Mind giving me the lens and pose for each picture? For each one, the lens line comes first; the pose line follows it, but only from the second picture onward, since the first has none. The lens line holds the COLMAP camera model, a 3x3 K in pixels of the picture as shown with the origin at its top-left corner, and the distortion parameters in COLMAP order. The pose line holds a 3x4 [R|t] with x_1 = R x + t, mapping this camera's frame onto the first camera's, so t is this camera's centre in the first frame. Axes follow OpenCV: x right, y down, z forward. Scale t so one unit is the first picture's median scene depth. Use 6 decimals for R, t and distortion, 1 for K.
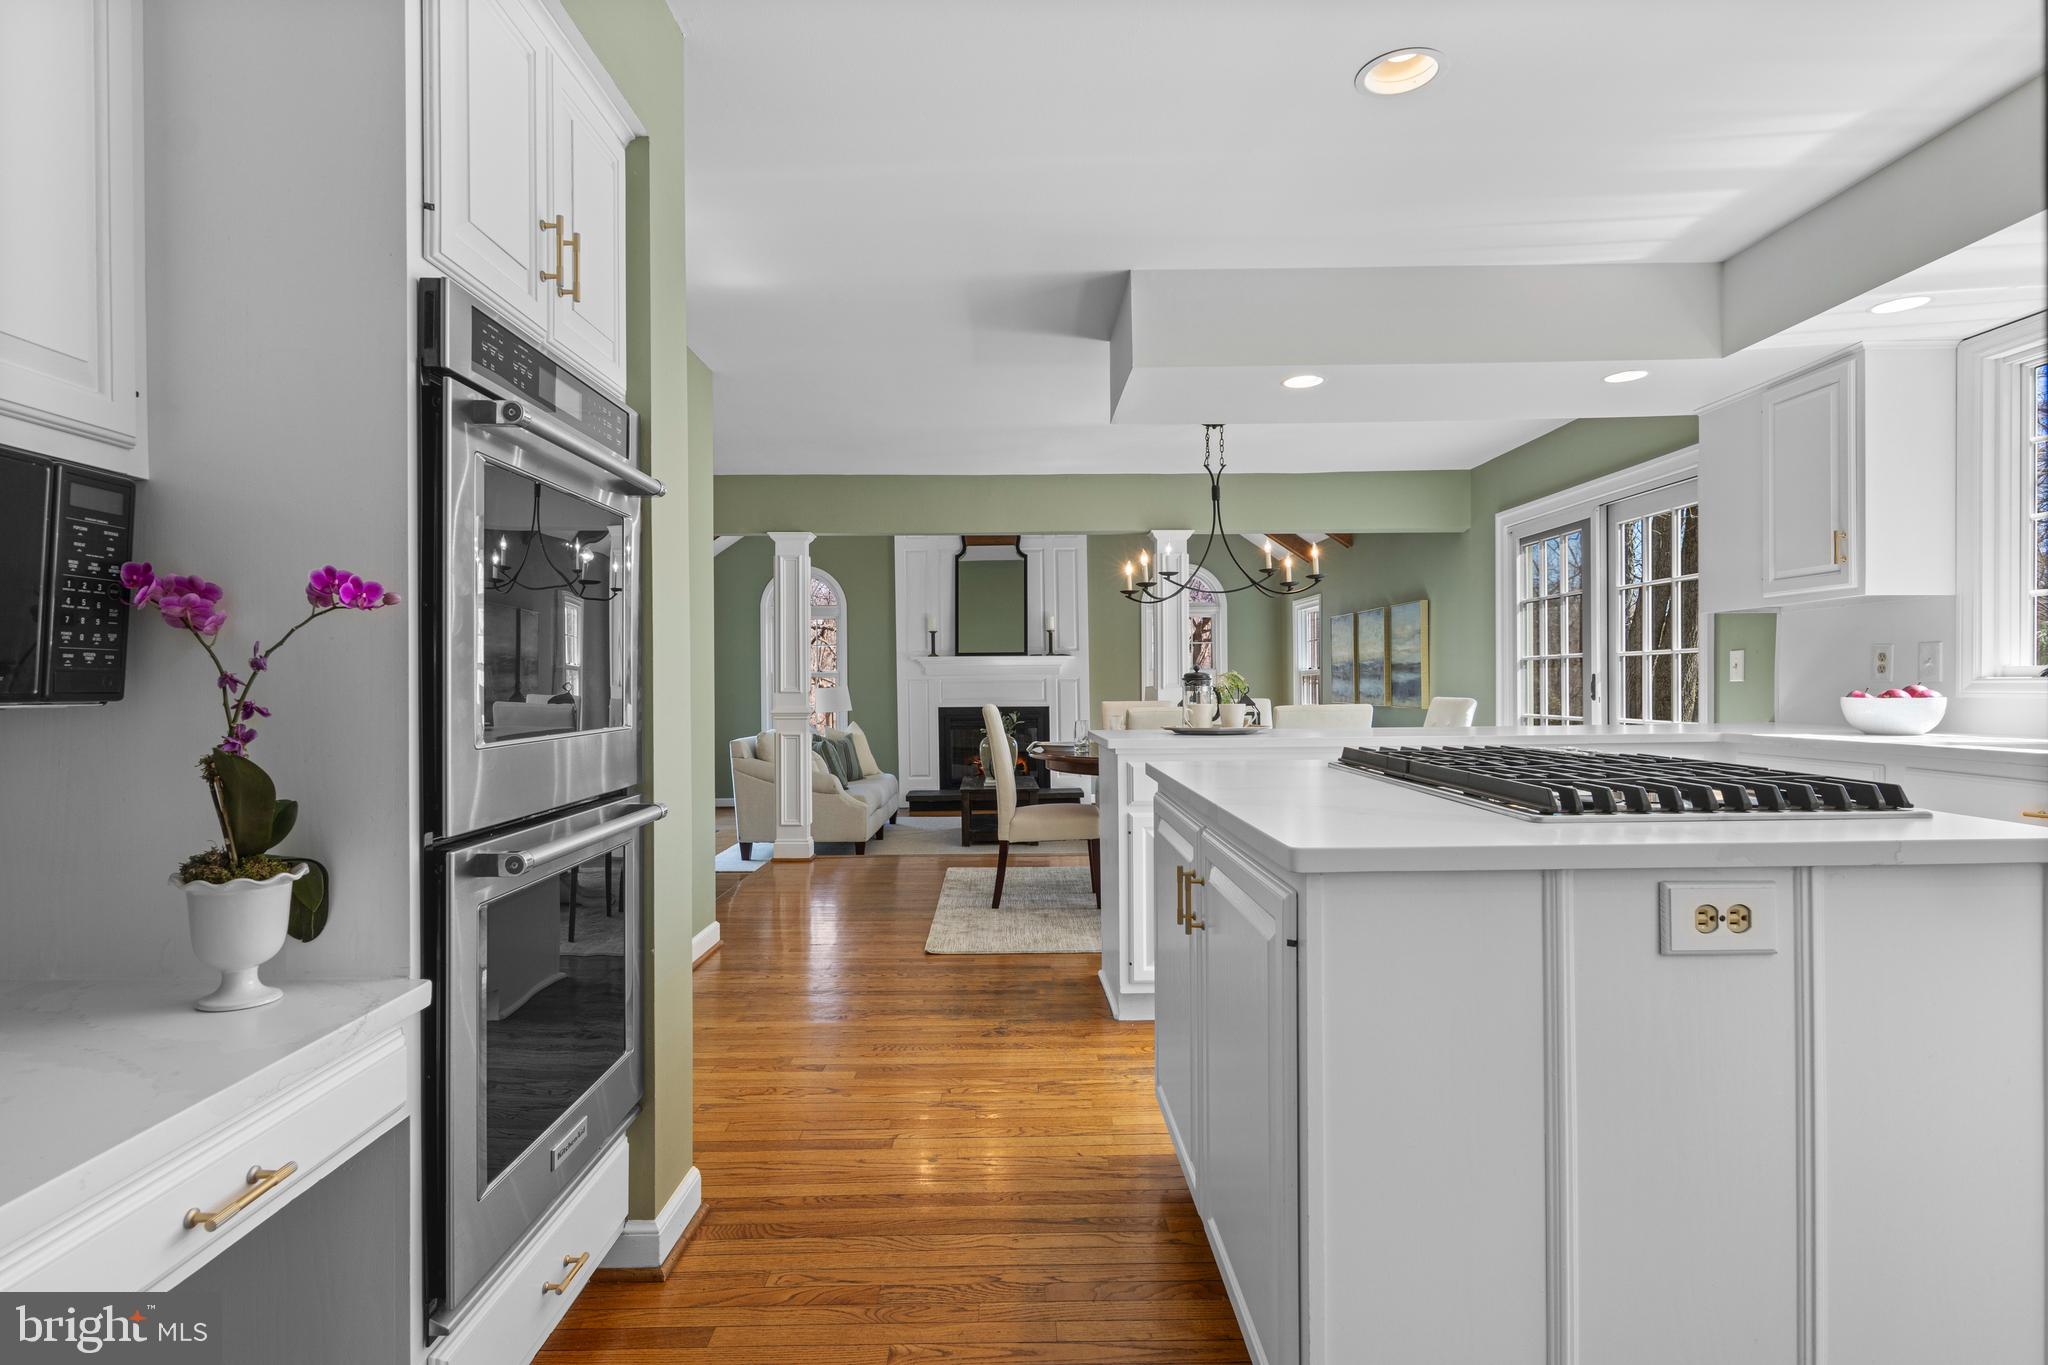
lens RADIAL K [[1067.5, 0, 1024.7], [0, 1067.5, 686.4], [0, 0, 1]] dist [0.005795, 0.000336]
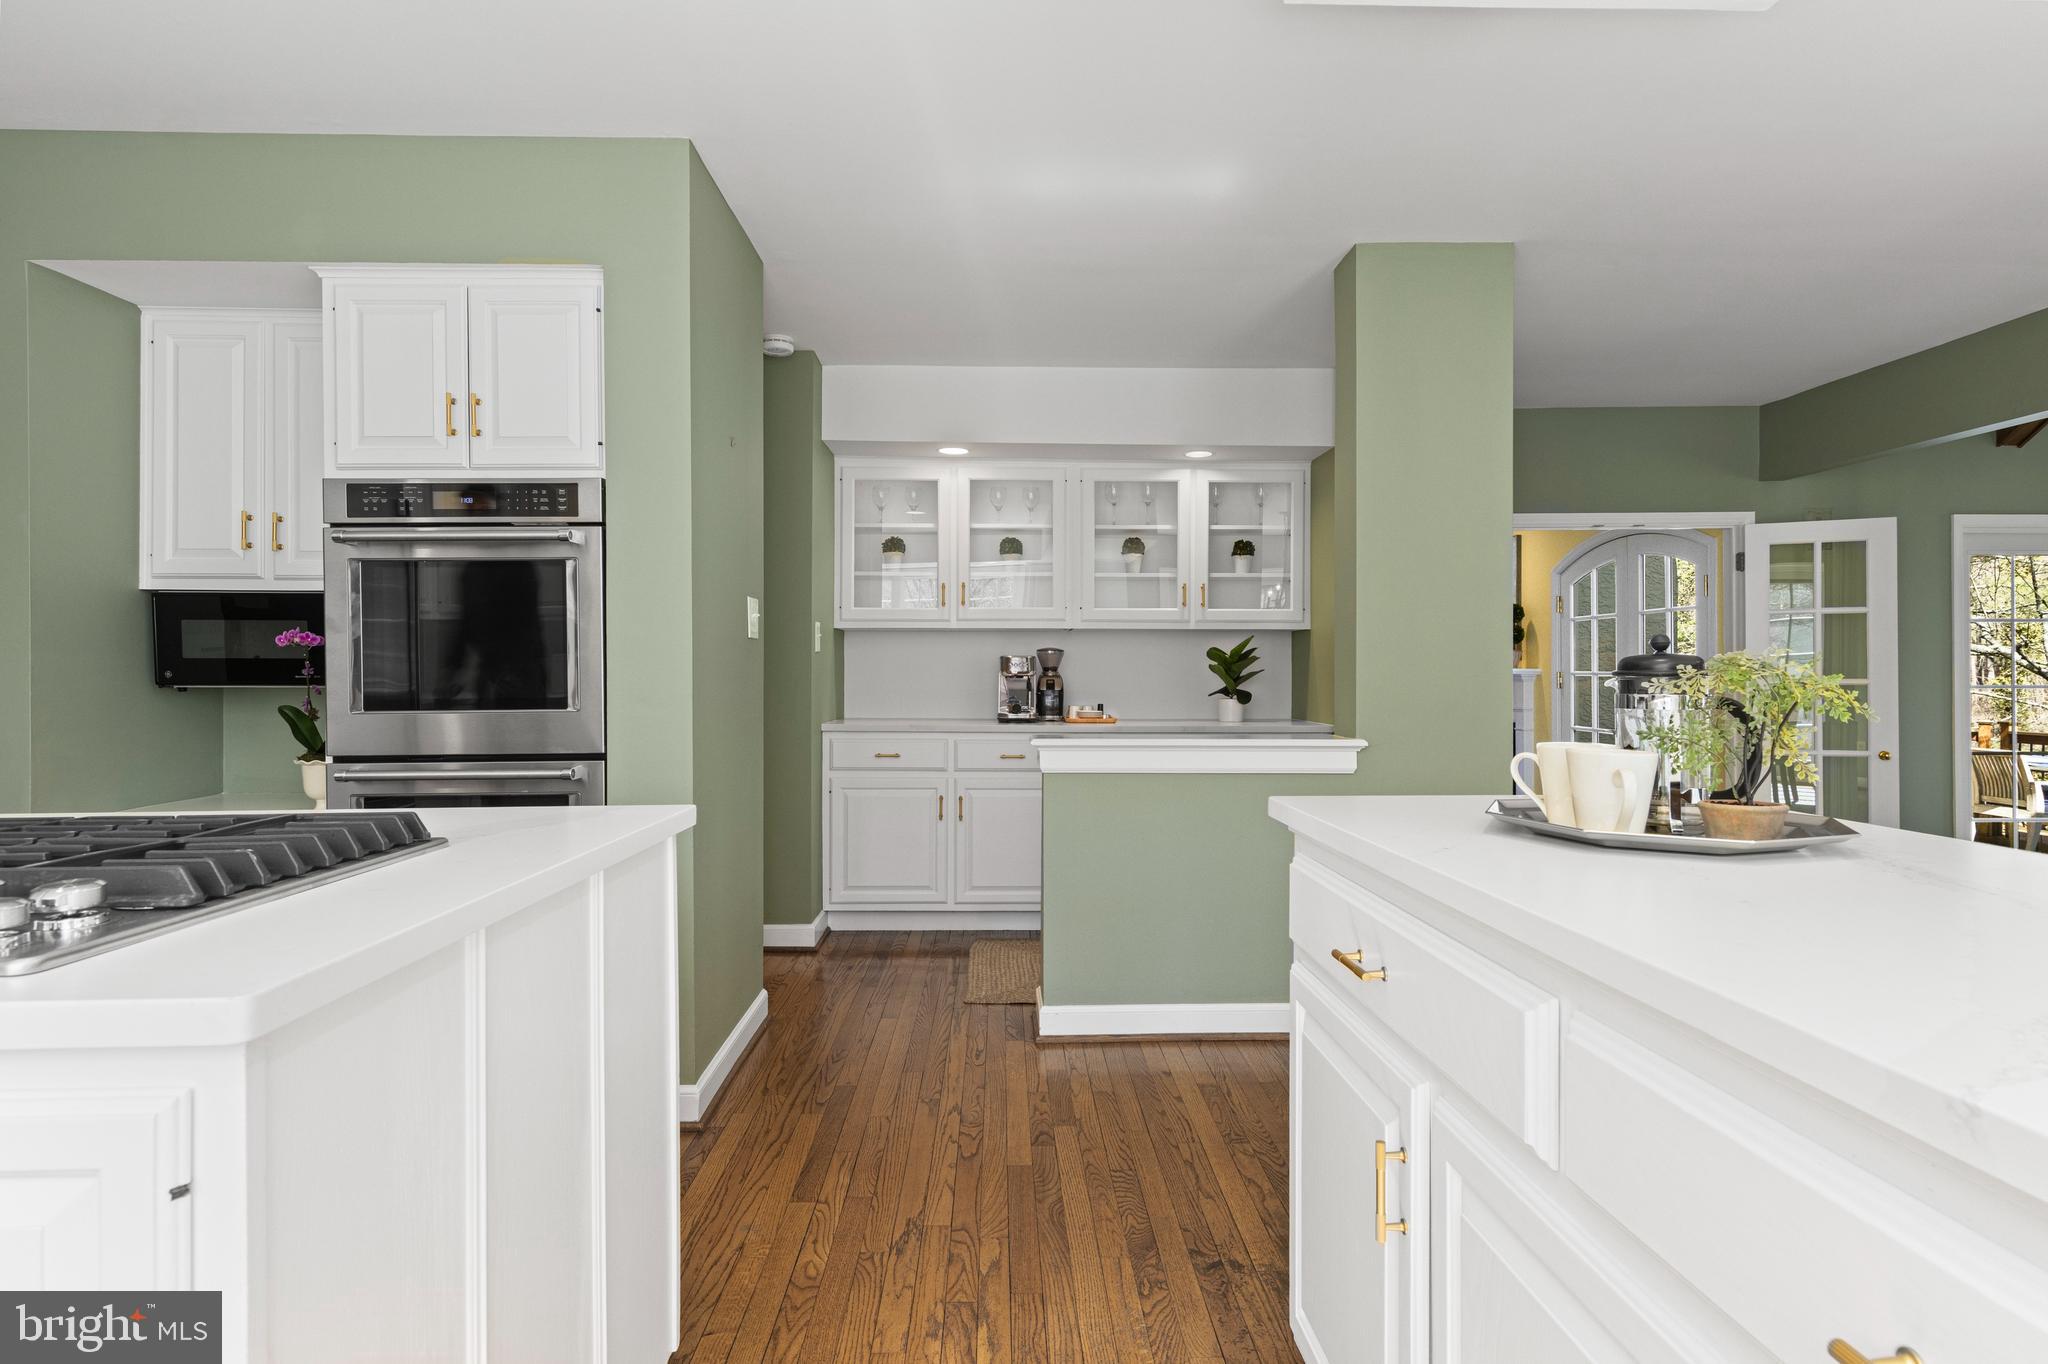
lens RADIAL K [[1052.1, 0, 1019.7], [0, 1052.1, 674.0], [0, 0, 1]] dist [0.011352, -0.000931]
pose [[0.008328, 0.009689, -0.999918, 0.360670], [-0.001546, 0.999952, 0.009676, -0.008001], [0.999964, 0.001466, 0.008343, 0.566695]]
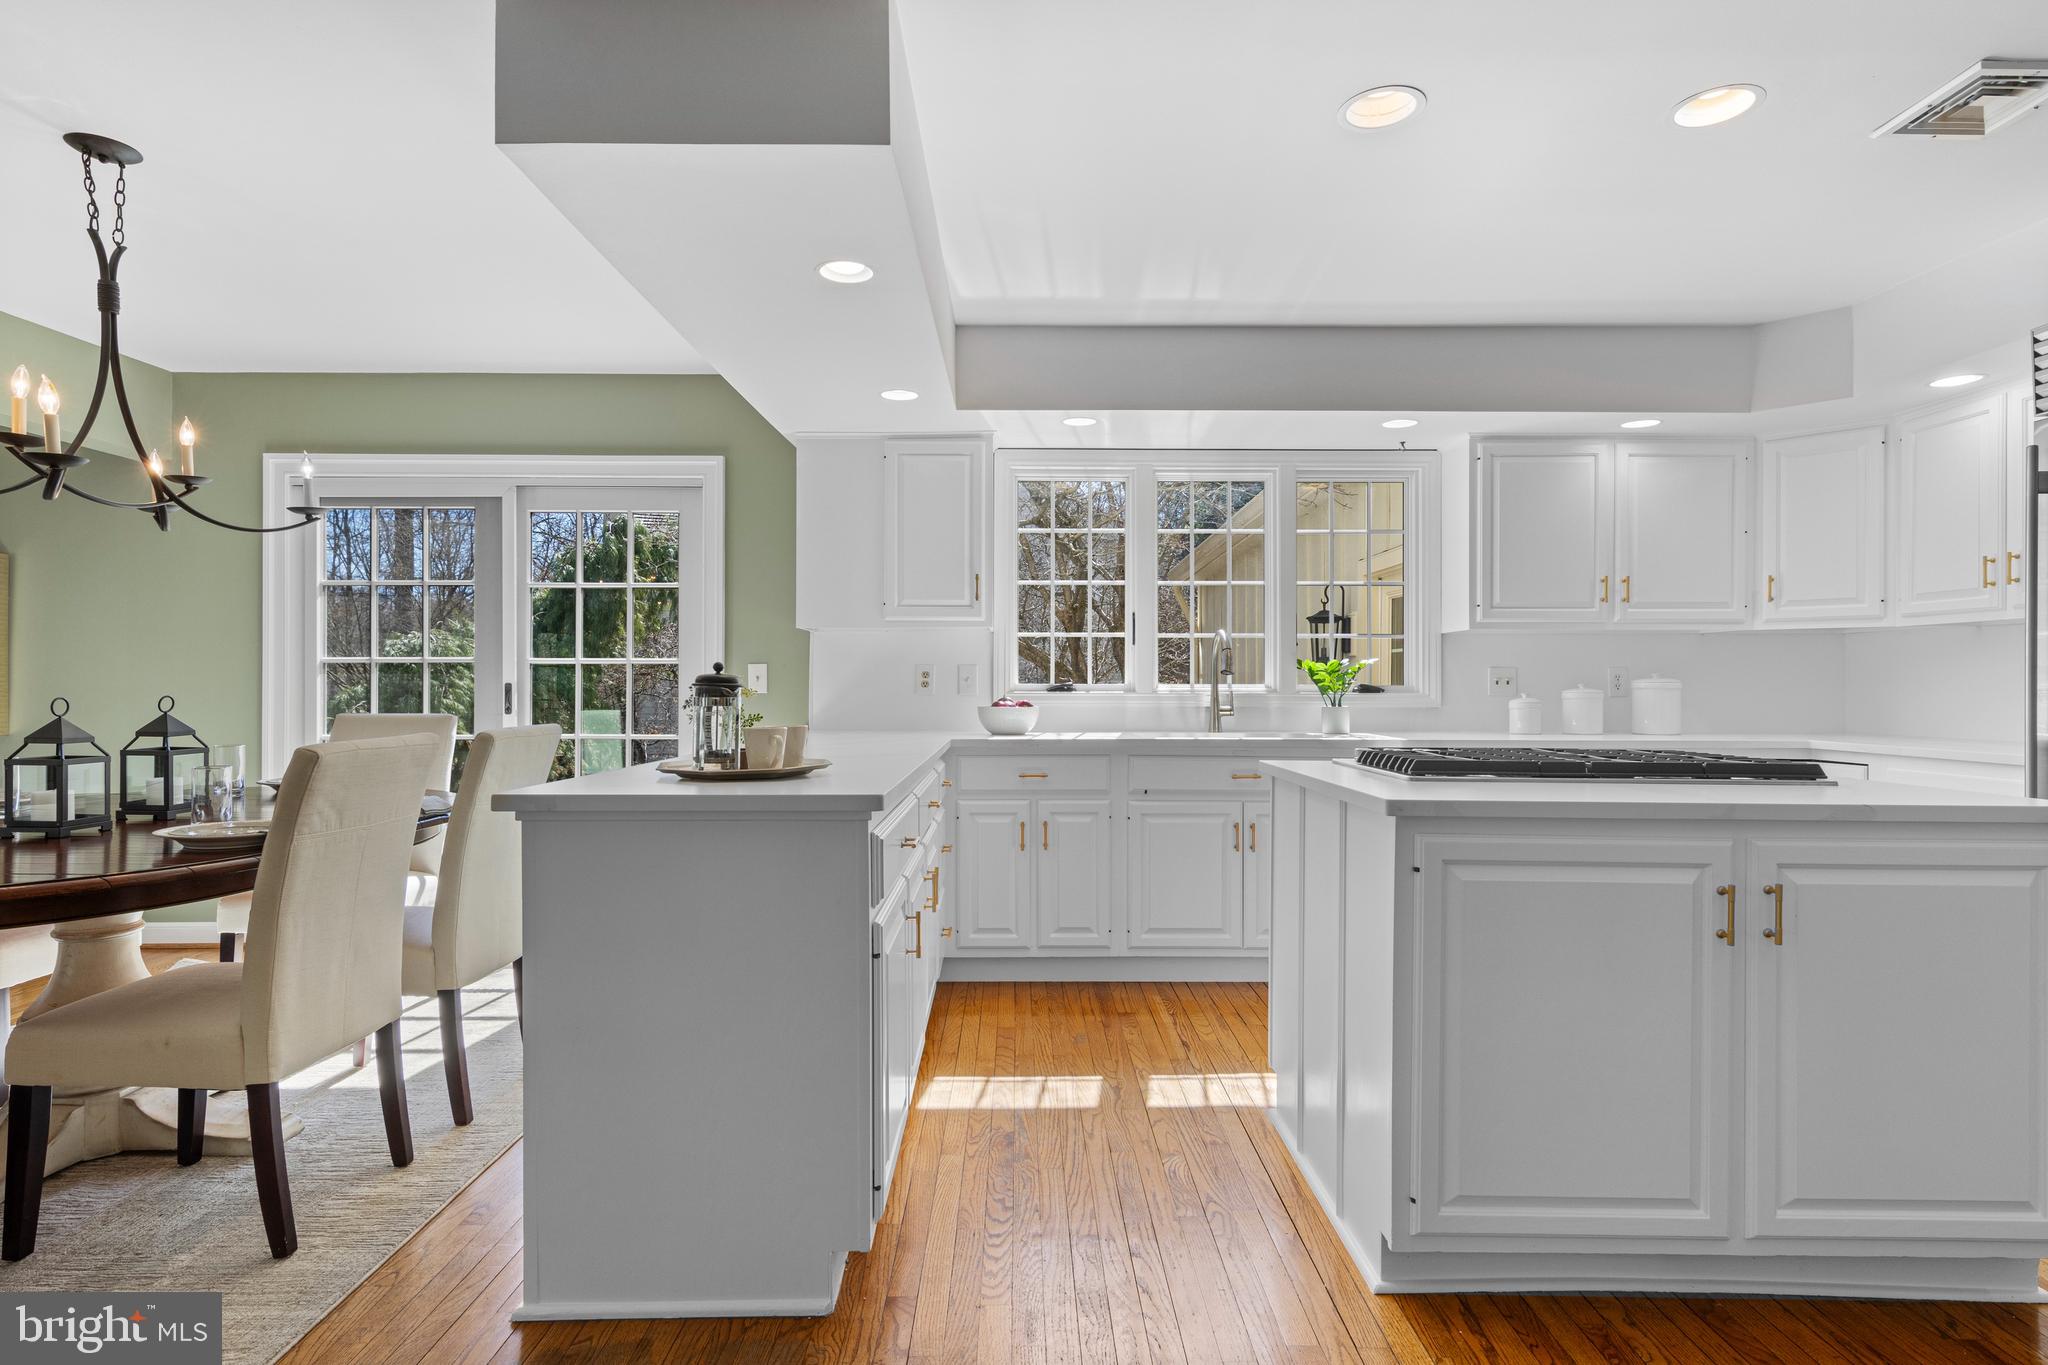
lens RADIAL K [[1044.6, 0, 1025.1], [0, 1044.6, 688.4], [0, 0, 1]] dist [0.009264, -0.002217]
pose [[0.014022, 0.009623, 0.999855, -0.295197], [-0.000128, 0.999954, -0.009622, 0.000309], [-0.999902, 0.000007, 0.014023, 0.590755]]
